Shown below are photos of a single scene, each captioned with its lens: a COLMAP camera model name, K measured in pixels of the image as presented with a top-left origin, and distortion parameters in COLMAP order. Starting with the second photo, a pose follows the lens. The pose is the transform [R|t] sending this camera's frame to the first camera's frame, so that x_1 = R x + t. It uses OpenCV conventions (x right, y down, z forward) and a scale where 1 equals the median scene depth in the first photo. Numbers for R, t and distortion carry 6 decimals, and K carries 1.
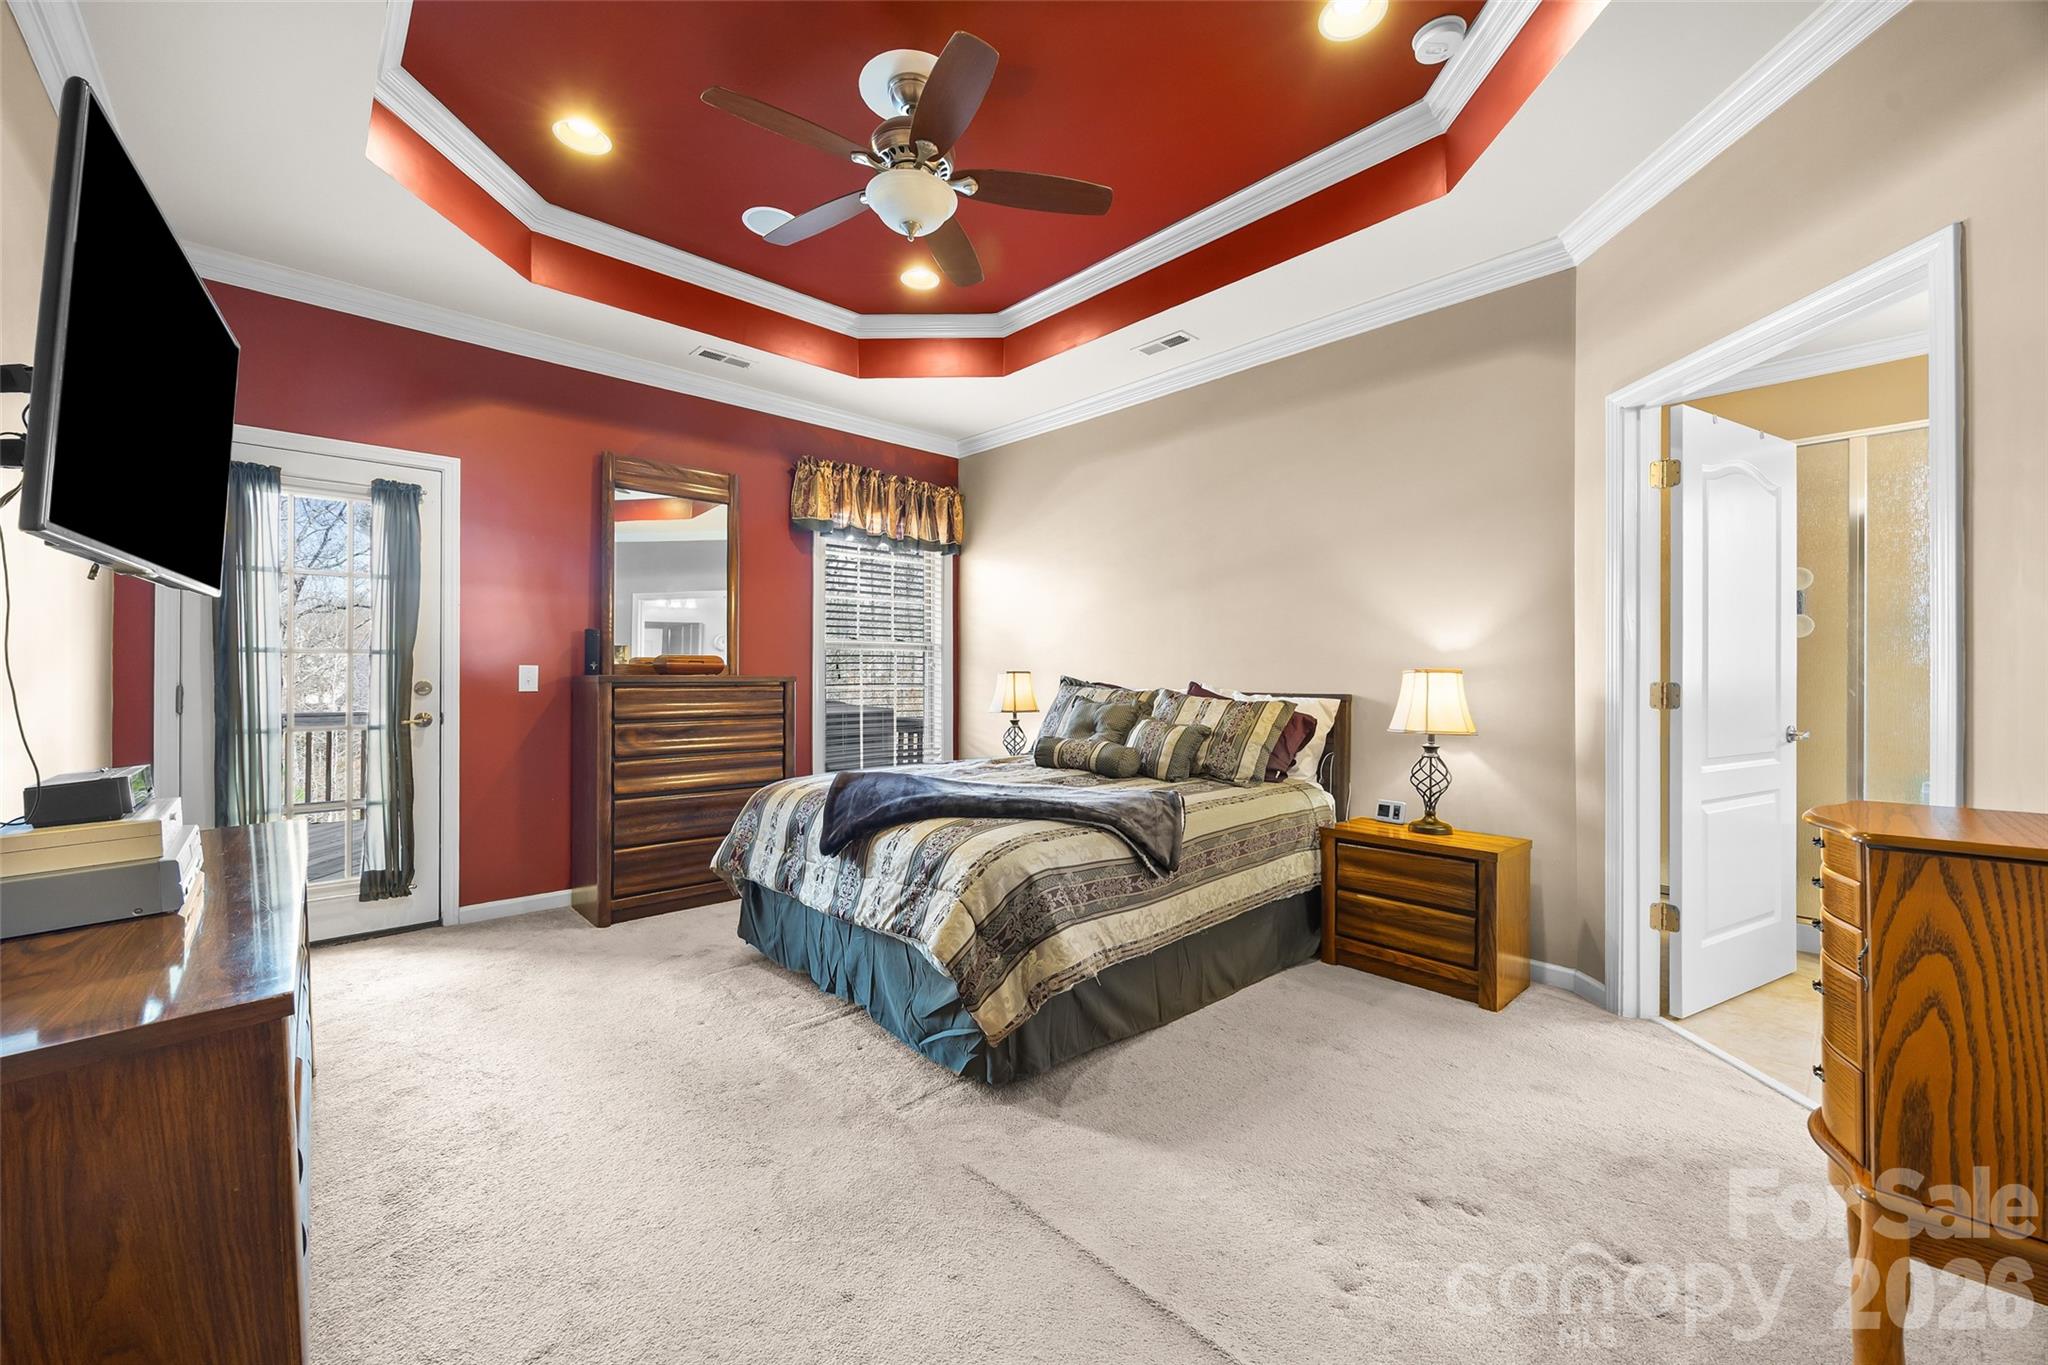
lens RADIAL K [[795.8, 0, 1024.0], [0, 795.8, 682.5], [0, 0, 1]] dist [-0.000817, -0.000033]
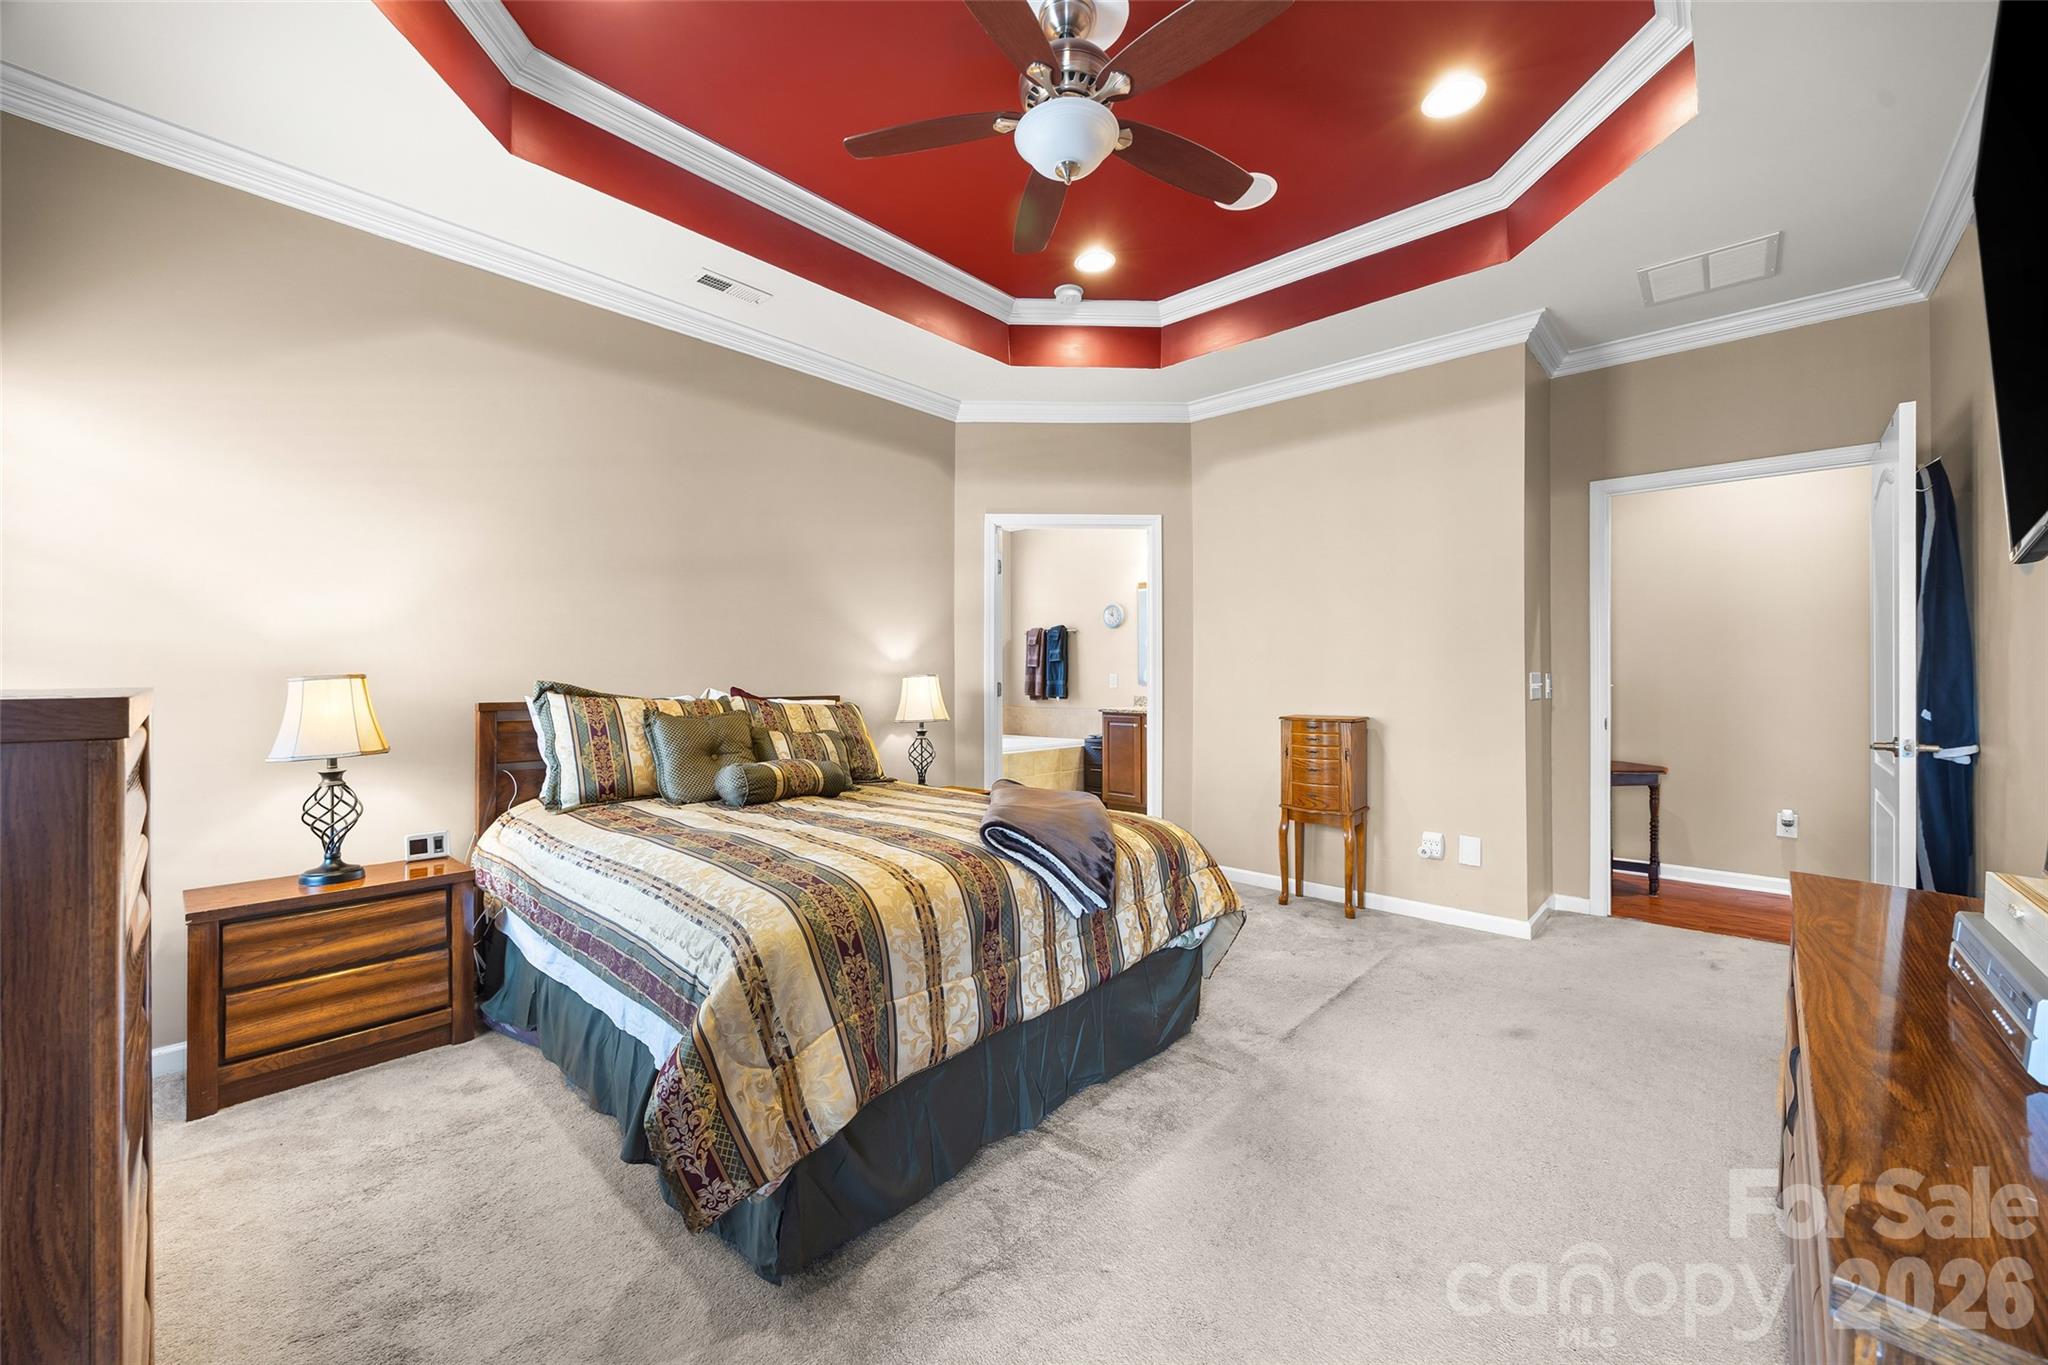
lens RADIAL K [[795.8, 0, 1024.0], [0, 795.8, 682.5], [0, 0, 1]] dist [-0.000817, -0.000033]
pose [[-0.088252, -0.001821, 0.996097, -0.591758], [0.013553, 0.999904, 0.003028, -0.004703], [-0.996006, 0.013768, -0.088219, 0.660960]]
